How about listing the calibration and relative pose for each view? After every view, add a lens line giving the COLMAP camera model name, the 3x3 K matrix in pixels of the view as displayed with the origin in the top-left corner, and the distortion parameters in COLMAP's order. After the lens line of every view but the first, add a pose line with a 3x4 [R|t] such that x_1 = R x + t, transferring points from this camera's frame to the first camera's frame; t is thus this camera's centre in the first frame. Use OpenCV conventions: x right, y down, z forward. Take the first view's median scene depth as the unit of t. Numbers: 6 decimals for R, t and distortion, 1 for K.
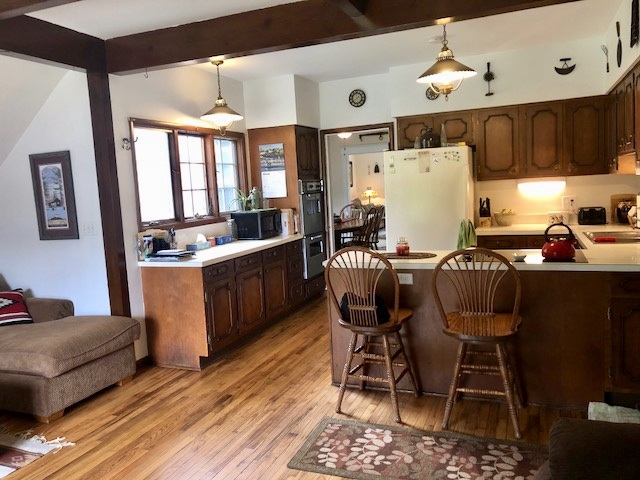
lens RADIAL K [[516.6, 0, 320.0], [0, 516.6, 240.0], [0, 0, 1]] dist [0.038284, -0.006054]
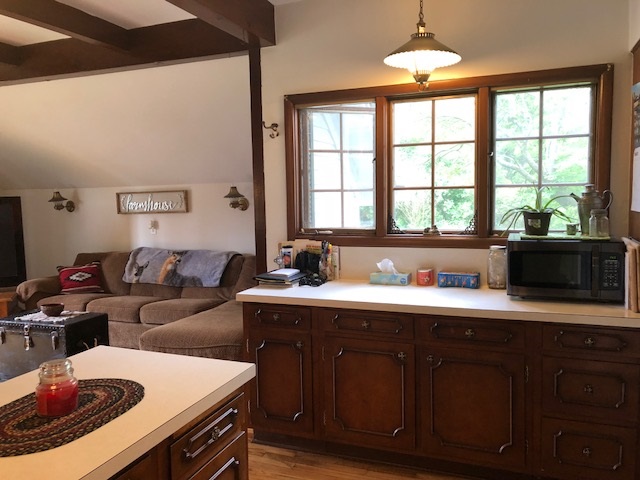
lens RADIAL K [[516.6, 0, 320.0], [0, 516.6, 240.0], [0, 0, 1]] dist [0.038284, -0.006054]
pose [[0.006412, 0.144838, -0.989435, 0.389460], [-0.089238, 0.985590, 0.143697, -0.119401], [0.995990, 0.087373, 0.019244, 0.916141]]
